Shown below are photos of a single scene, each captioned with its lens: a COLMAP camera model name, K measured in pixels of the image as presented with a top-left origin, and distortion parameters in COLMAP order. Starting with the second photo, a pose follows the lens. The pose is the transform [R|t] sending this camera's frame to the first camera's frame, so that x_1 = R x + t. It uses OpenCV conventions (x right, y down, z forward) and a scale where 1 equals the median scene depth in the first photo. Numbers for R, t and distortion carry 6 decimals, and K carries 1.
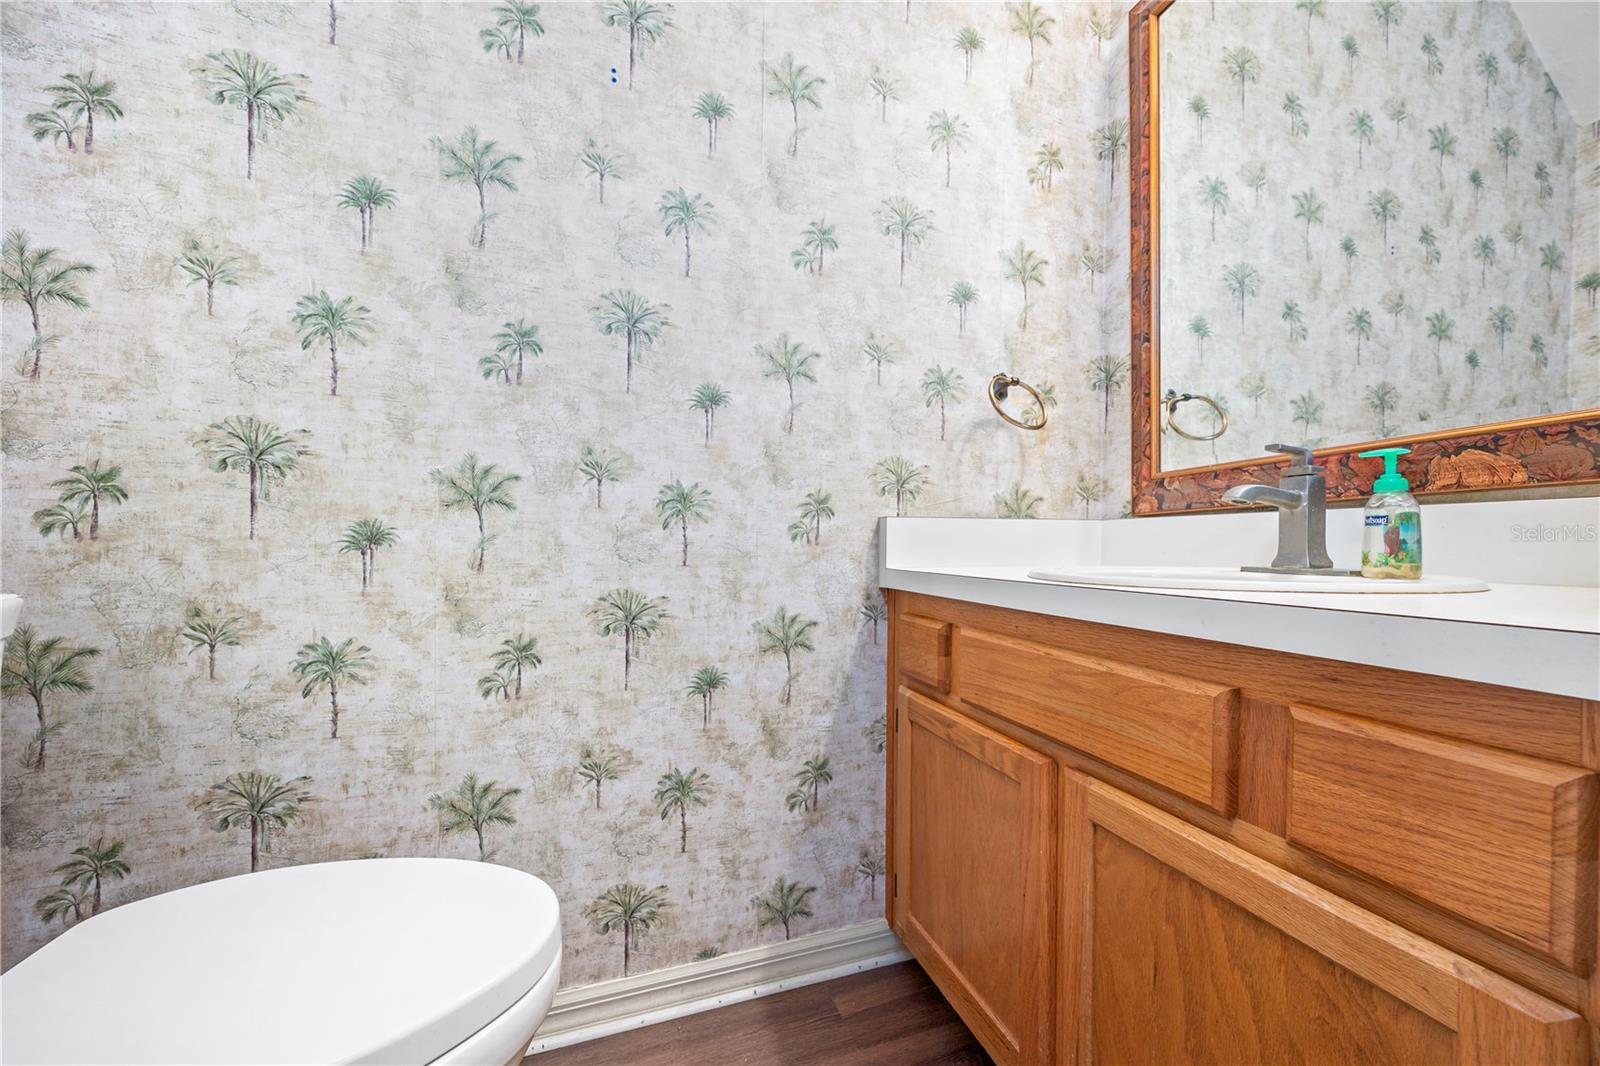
lens RADIAL K [[604.8, 0, 799.8], [0, 604.8, 555.9], [0, 0, 1]] dist [0.008203, -0.000419]
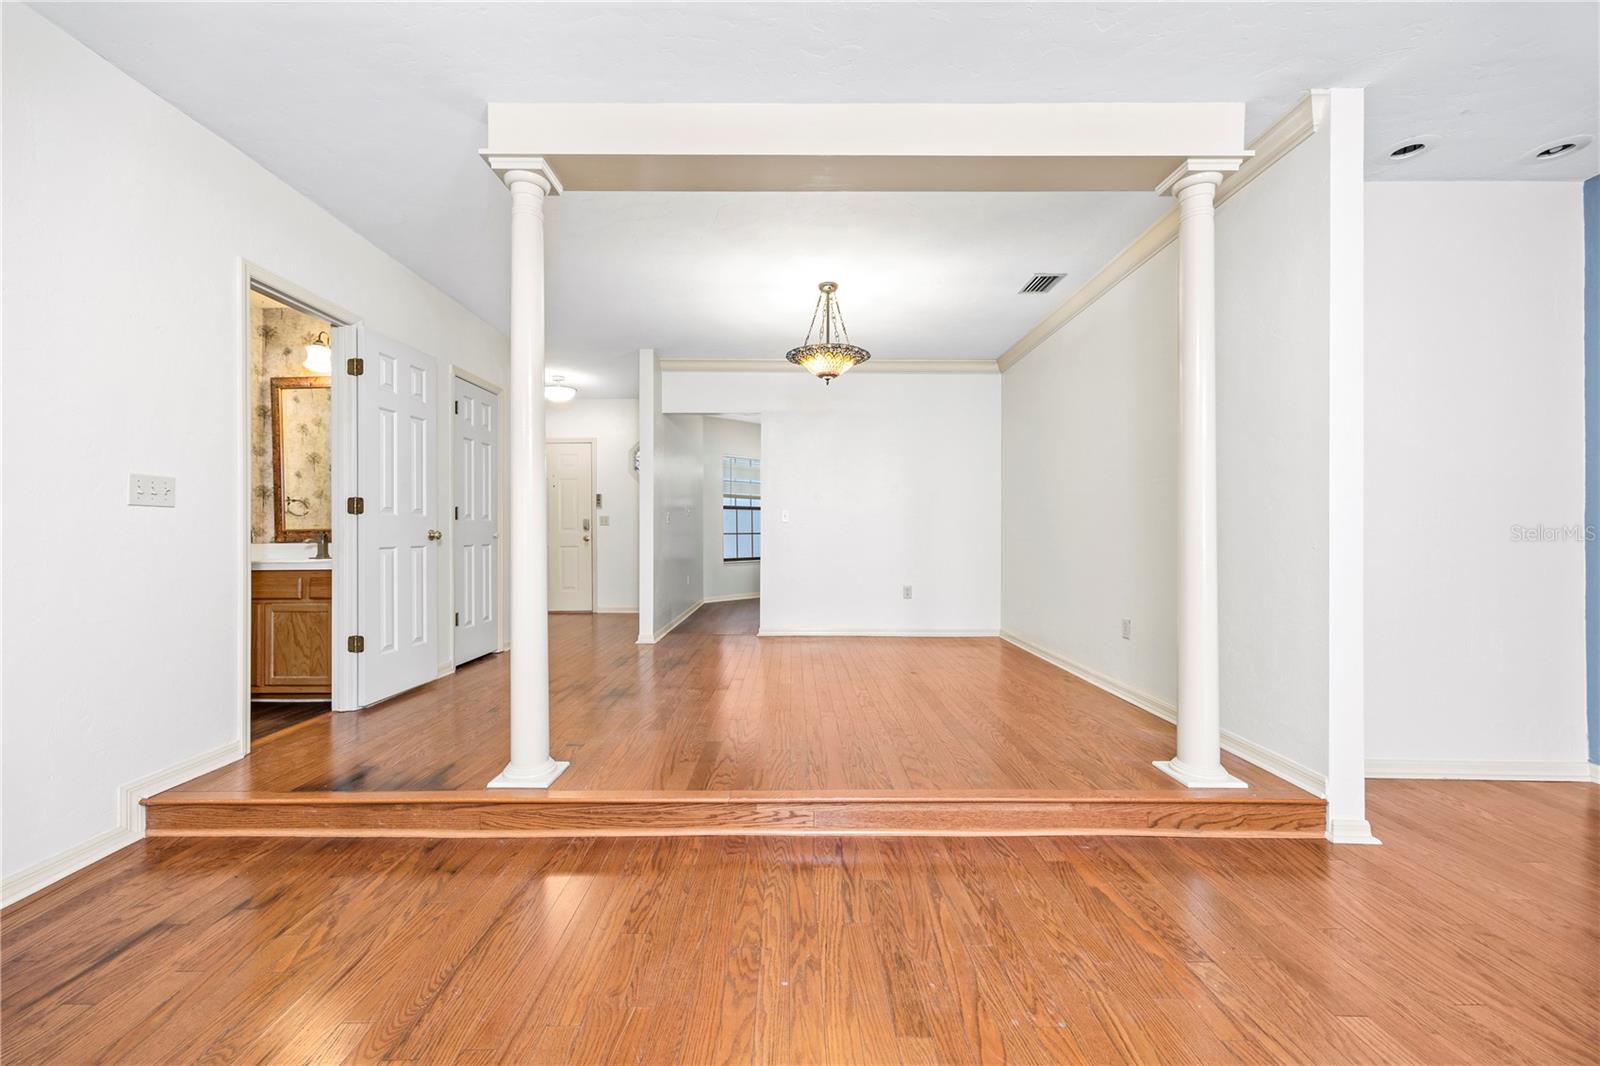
lens RADIAL K [[604.8, 0, 790.3], [0, 604.8, 529.5], [0, 0, 1]] dist [0.008203, -0.000419]
pose [[0.315103, 0.002294, 0.949055, -1.808770], [0.018385, 0.999795, -0.008521, -0.064304], [-0.948879, 0.020133, 0.314997, -2.853523]]
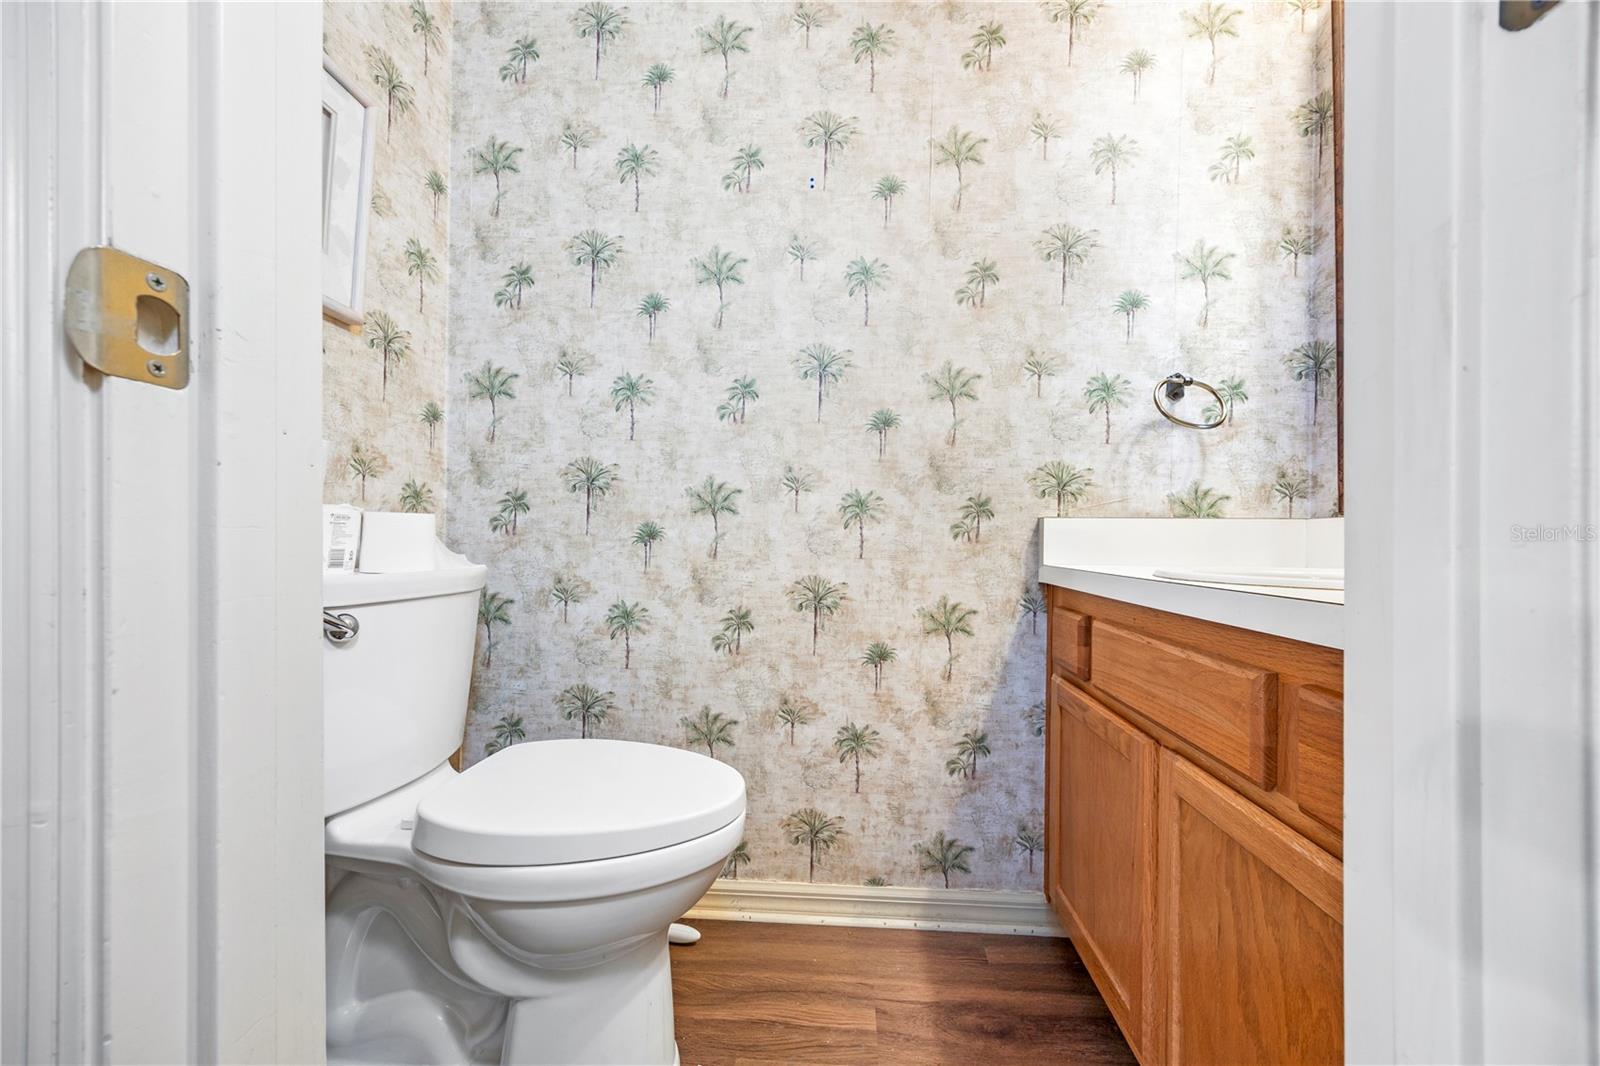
lens RADIAL K [[604.8, 0, 801.2], [0, 604.8, 538.8], [0, 0, 1]] dist [0.008203, -0.000419]
pose [[0.922827, 0.007368, -0.385145, 0.171716], [-0.016666, 0.999645, -0.020809, 0.004131], [0.384854, 0.025622, 0.922622, -0.185252]]
